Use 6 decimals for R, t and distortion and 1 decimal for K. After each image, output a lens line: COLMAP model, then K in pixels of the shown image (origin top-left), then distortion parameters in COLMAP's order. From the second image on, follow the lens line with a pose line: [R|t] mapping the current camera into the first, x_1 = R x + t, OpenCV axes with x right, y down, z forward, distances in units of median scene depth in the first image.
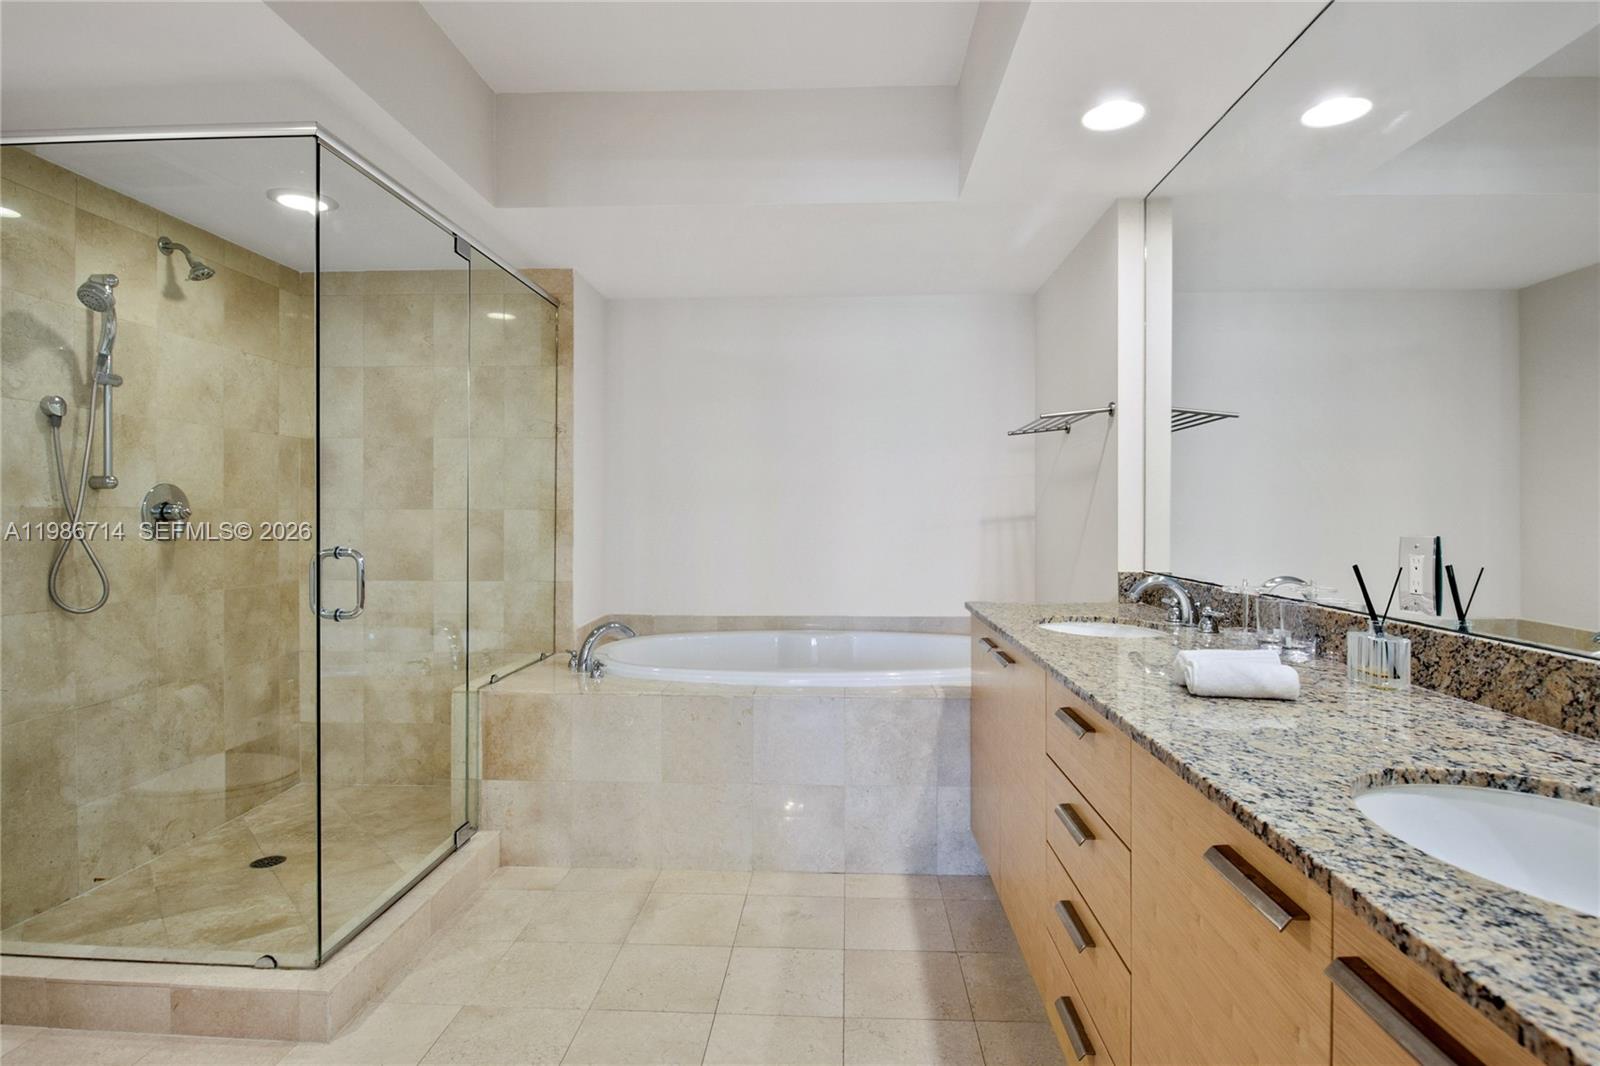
lens RADIAL K [[825.0, 0, 830.6], [0, 825.0, 514.8], [0, 0, 1]] dist [-0.006811, -0.008887]
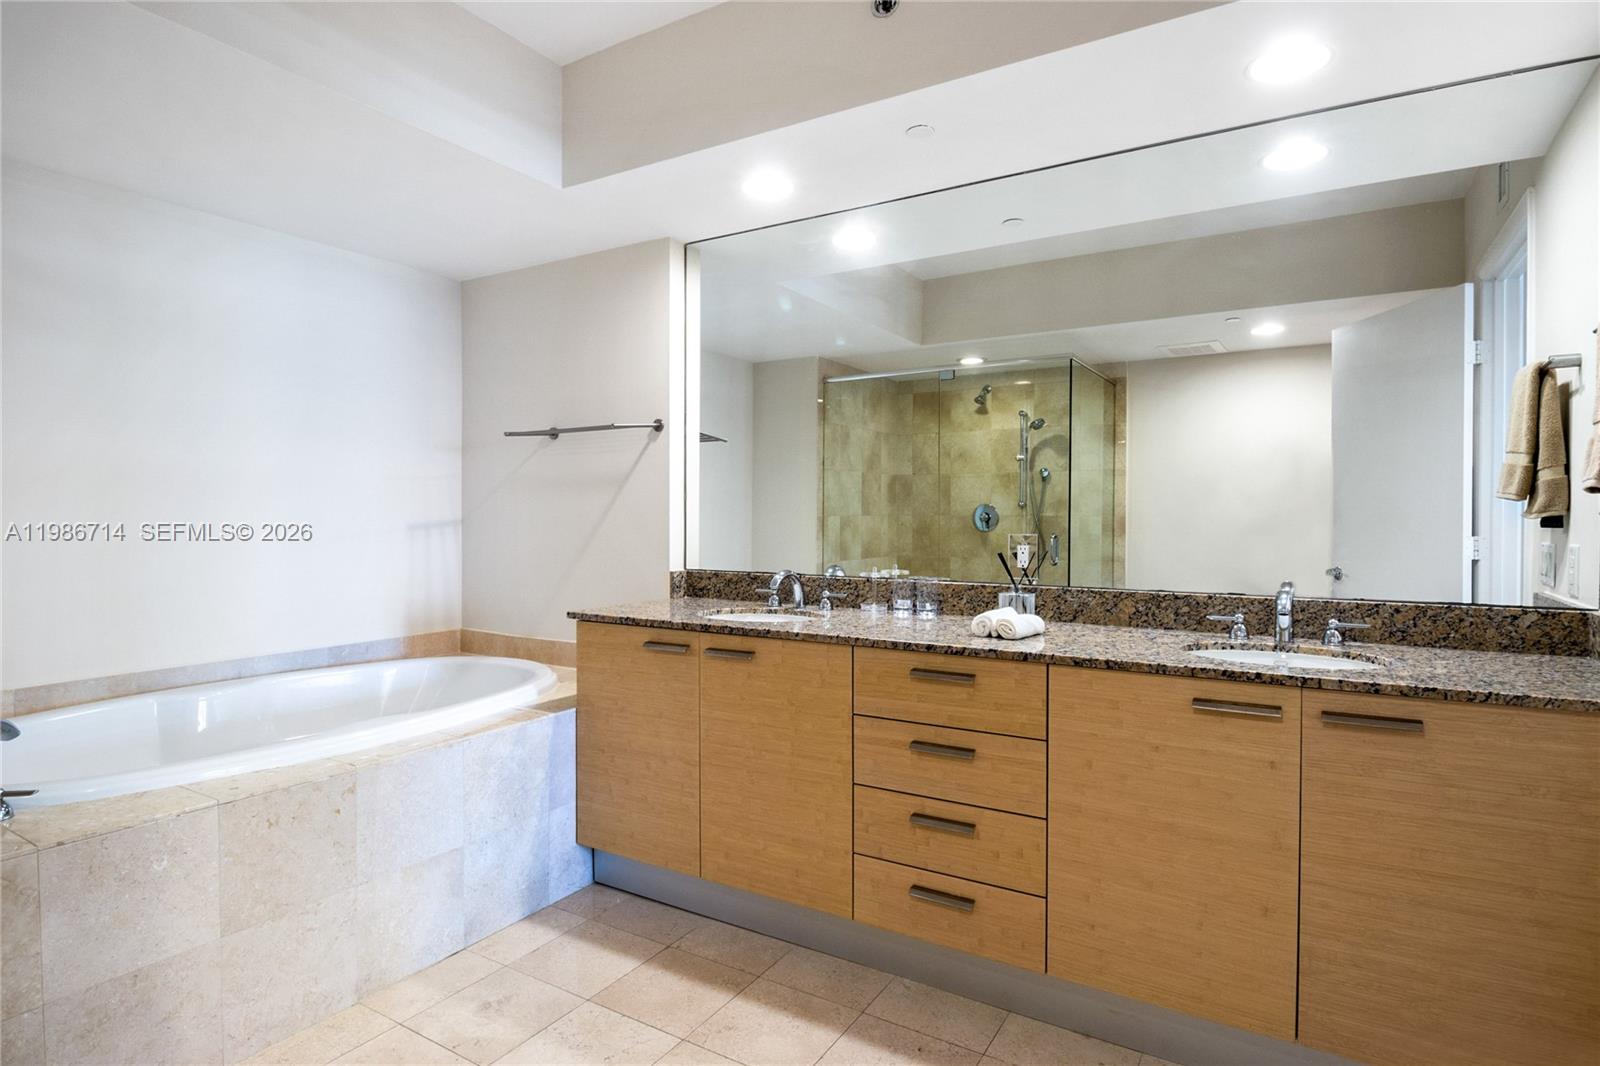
lens RADIAL K [[825.0, 0, 810.5], [0, 825.0, 529.3], [0, 0, 1]] dist [-0.006811, -0.008887]
pose [[0.480542, -0.014044, 0.876859, -0.543863], [-0.000800, 0.999864, 0.016452, -0.006961], [-0.876971, -0.008607, 0.480466, 0.292798]]
